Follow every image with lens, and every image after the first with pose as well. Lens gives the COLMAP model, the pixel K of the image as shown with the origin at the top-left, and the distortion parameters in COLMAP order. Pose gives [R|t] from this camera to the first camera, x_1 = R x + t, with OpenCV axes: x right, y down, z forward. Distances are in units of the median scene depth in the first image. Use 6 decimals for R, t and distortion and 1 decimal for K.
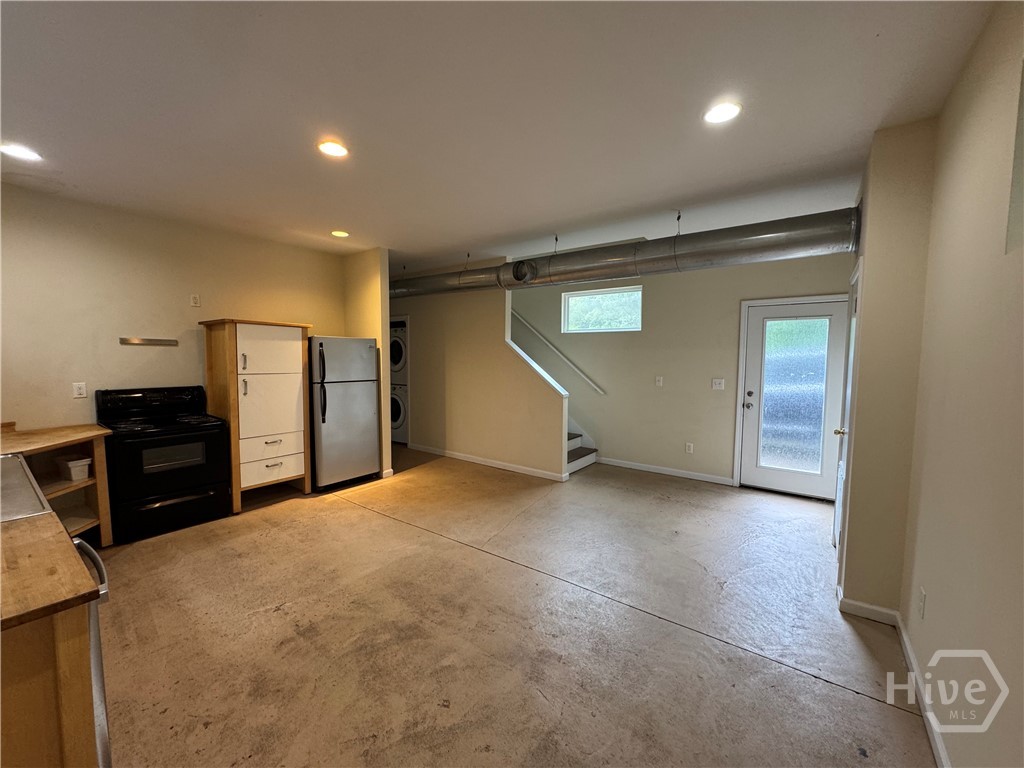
lens RADIAL K [[406.8, 0, 513.0], [0, 406.8, 387.6], [0, 0, 1]] dist [-0.003517, 0.000277]
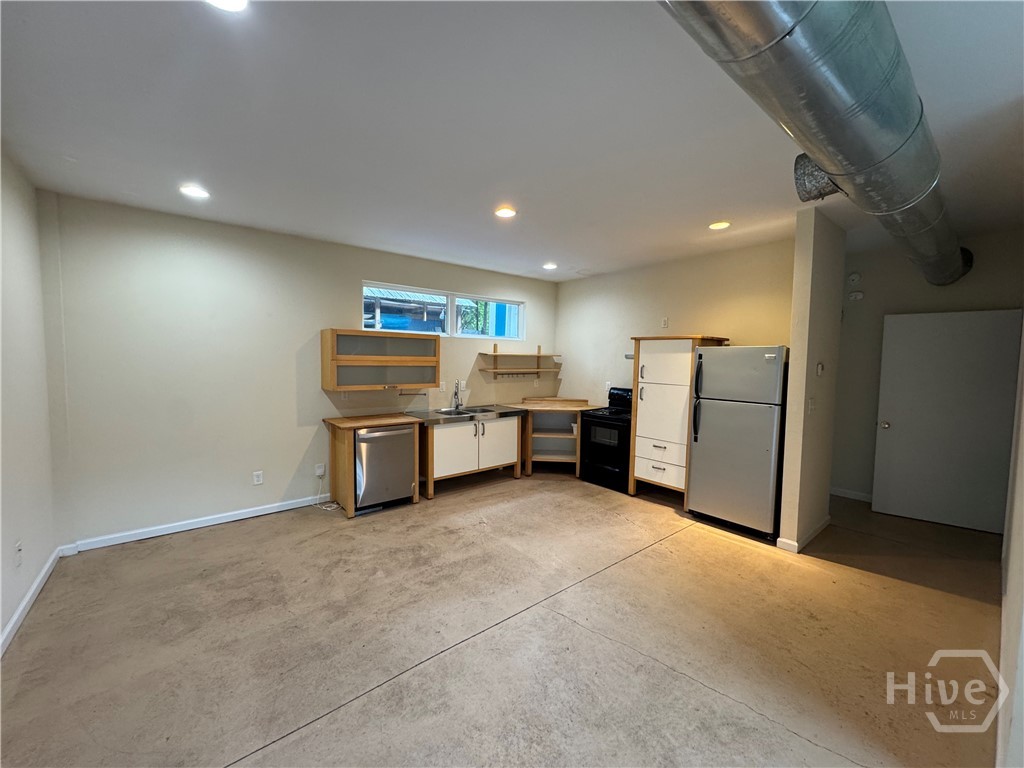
lens RADIAL K [[406.8, 0, 513.5], [0, 406.8, 382.1], [0, 0, 1]] dist [-0.003517, 0.000277]
pose [[-0.247086, 0.041987, -0.968084, 0.620438], [-0.089647, 0.993786, 0.065982, -0.083630], [0.964838, 0.103089, -0.241786, 0.979719]]
